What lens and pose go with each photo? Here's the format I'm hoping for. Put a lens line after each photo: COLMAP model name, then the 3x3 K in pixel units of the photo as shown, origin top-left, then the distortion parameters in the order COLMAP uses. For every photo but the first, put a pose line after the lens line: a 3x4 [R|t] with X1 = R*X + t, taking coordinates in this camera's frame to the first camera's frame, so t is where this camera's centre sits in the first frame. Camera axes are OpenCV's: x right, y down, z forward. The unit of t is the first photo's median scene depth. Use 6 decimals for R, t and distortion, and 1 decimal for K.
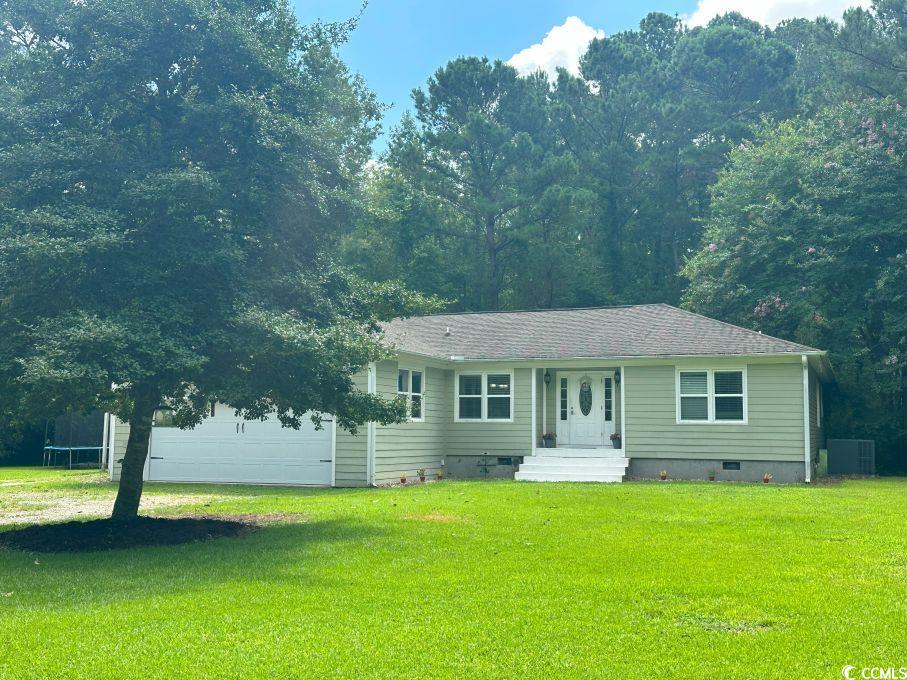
lens RADIAL K [[1090.8, 0, 453.5], [0, 1090.8, 340.0], [0, 0, 1]] dist [0.189330, -0.379522]
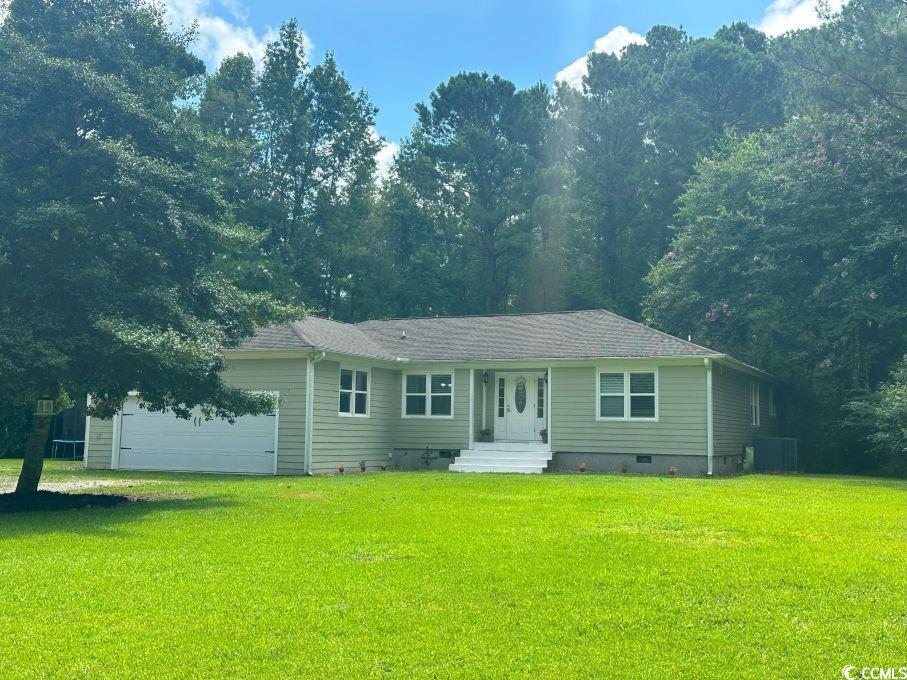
lens RADIAL K [[1090.8, 0, 453.5], [0, 1090.8, 340.0], [0, 0, 1]] dist [0.189330, -0.379522]
pose [[0.998054, 0.003482, -0.062258, 0.121000], [-0.003593, 0.999992, -0.001678, -0.001115], [0.062251, 0.001899, 0.998059, -0.084700]]
